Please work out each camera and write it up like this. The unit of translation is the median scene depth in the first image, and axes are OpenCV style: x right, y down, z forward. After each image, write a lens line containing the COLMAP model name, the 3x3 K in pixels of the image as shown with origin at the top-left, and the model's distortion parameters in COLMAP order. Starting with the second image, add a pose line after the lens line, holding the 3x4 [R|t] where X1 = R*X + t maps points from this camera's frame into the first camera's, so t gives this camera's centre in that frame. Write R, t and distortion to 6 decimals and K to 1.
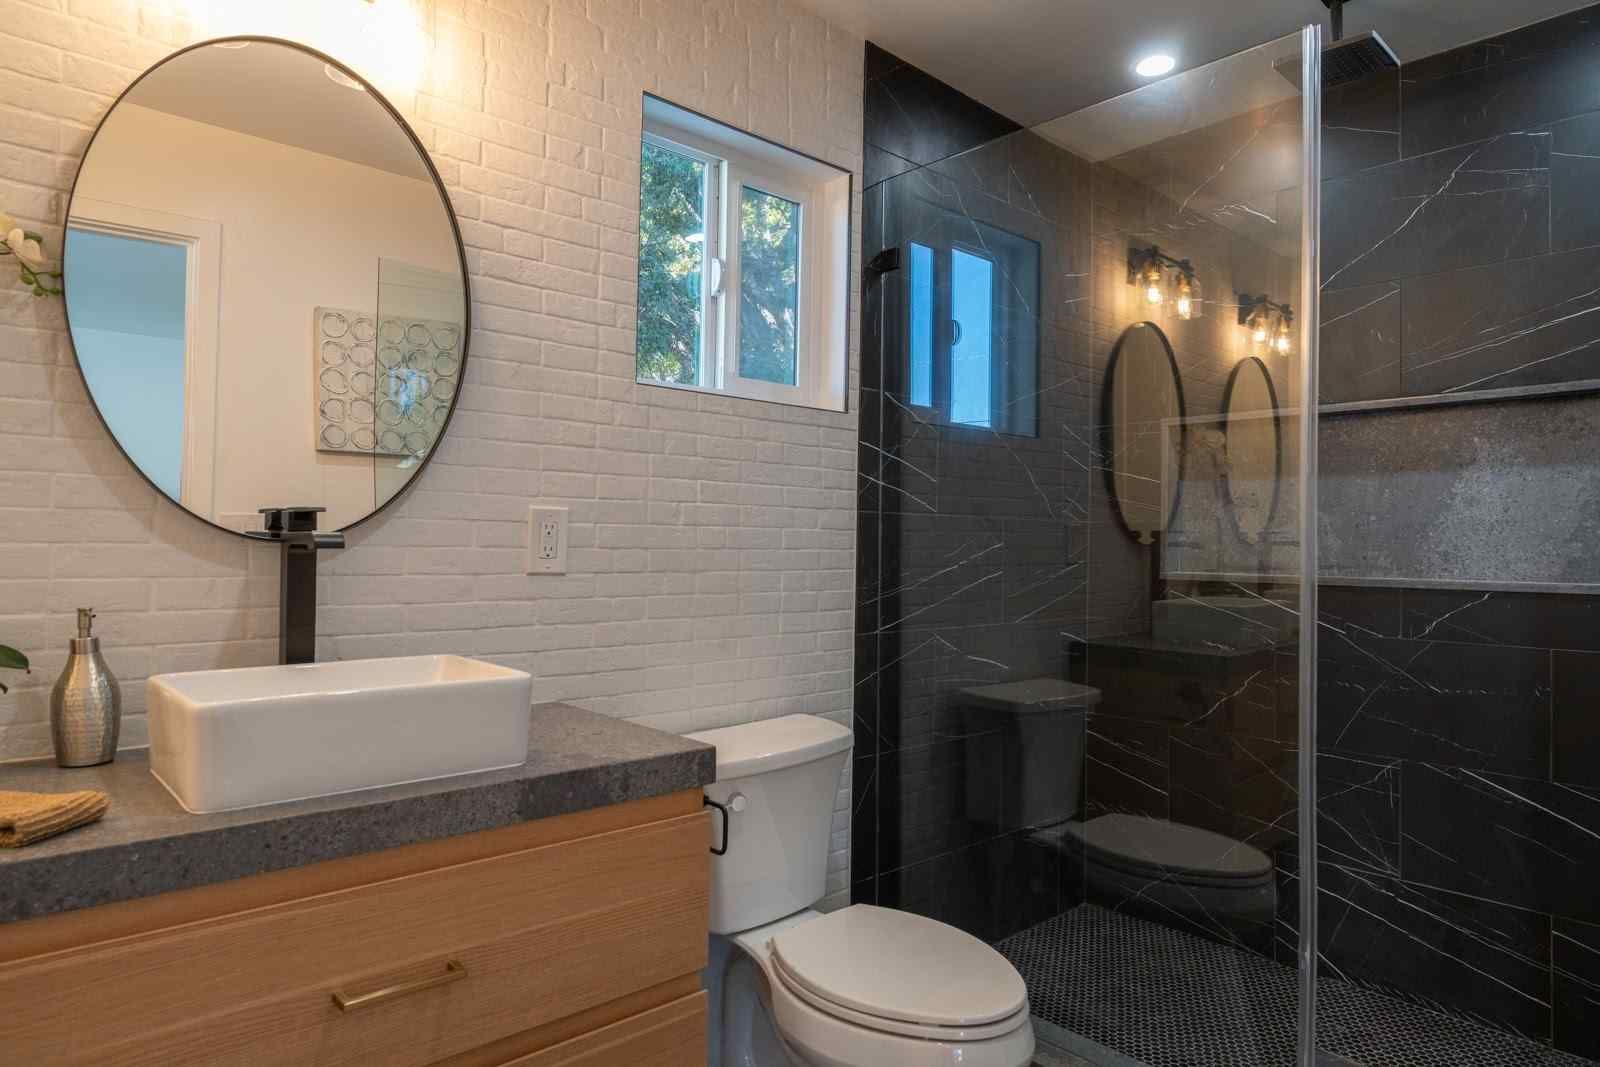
lens RADIAL K [[973.1, 0, 796.9], [0, 973.1, 525.3], [0, 0, 1]] dist [0.000589, -0.002313]
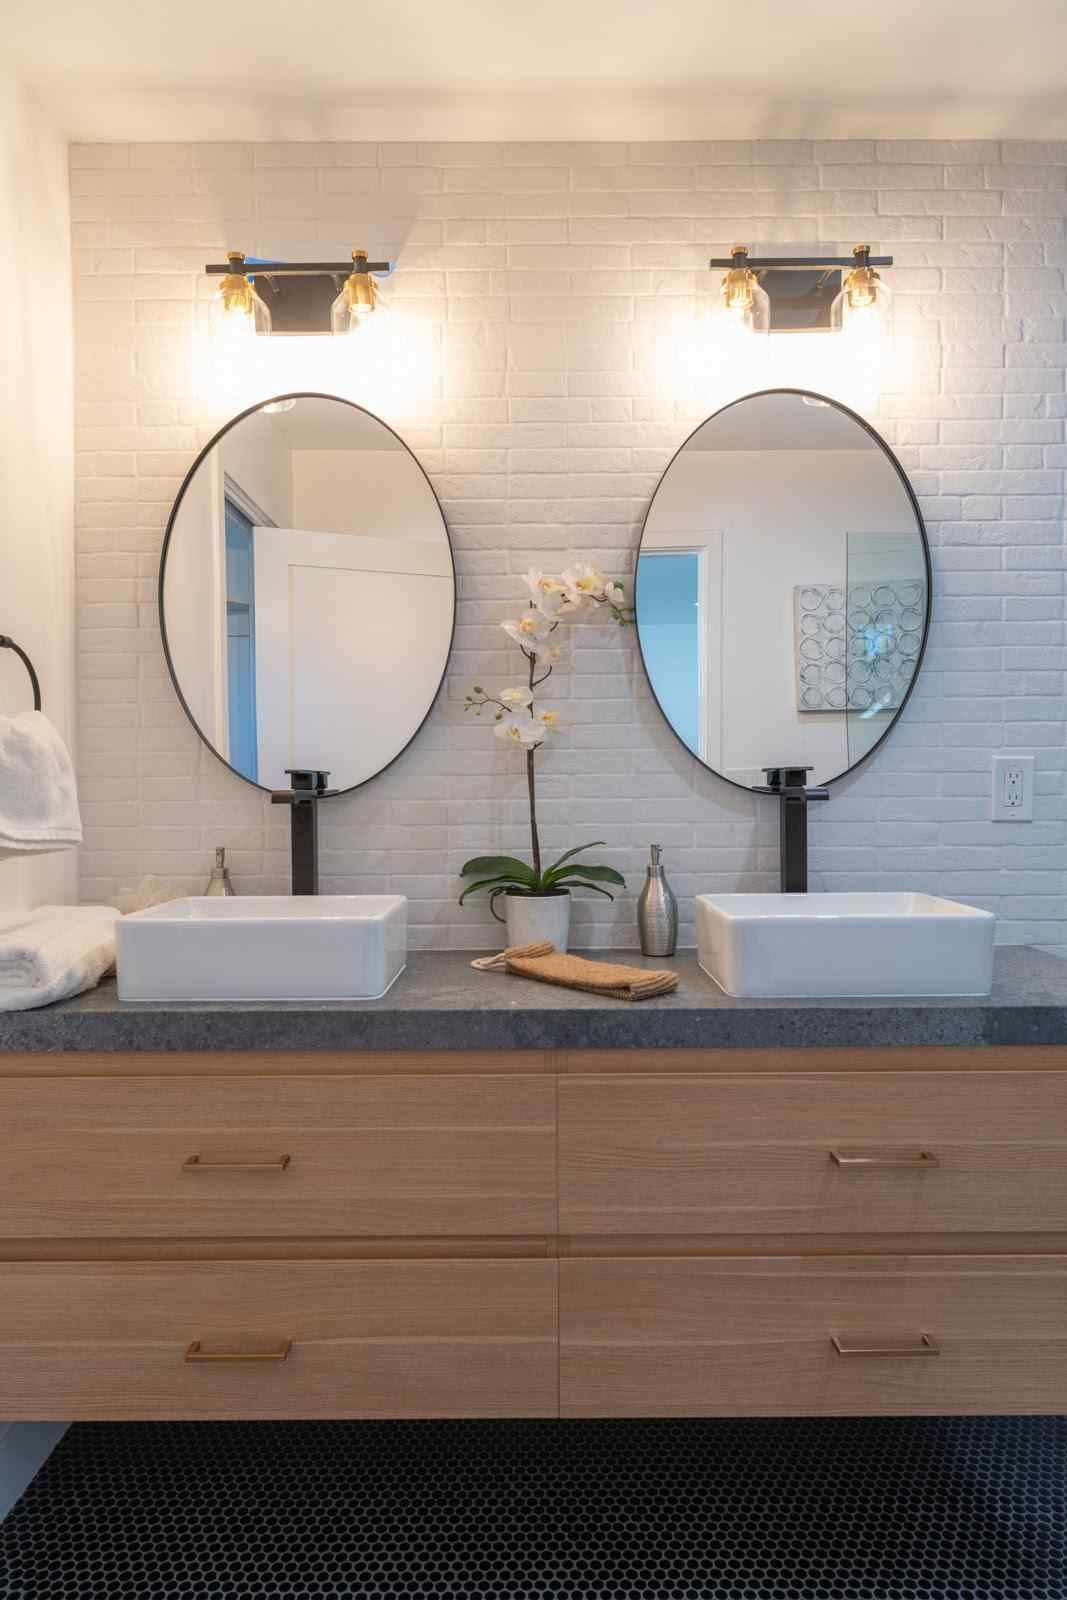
lens RADIAL K [[973.1, 0, 533.5], [0, 973.1, 800.0], [0, 0, 1]] dist [0.000589, -0.002313]
pose [[0.752126, -0.007506, -0.658977, 0.059179], [0.028561, 0.999367, 0.021215, -0.012945], [0.658400, -0.034778, 0.751864, -0.158961]]
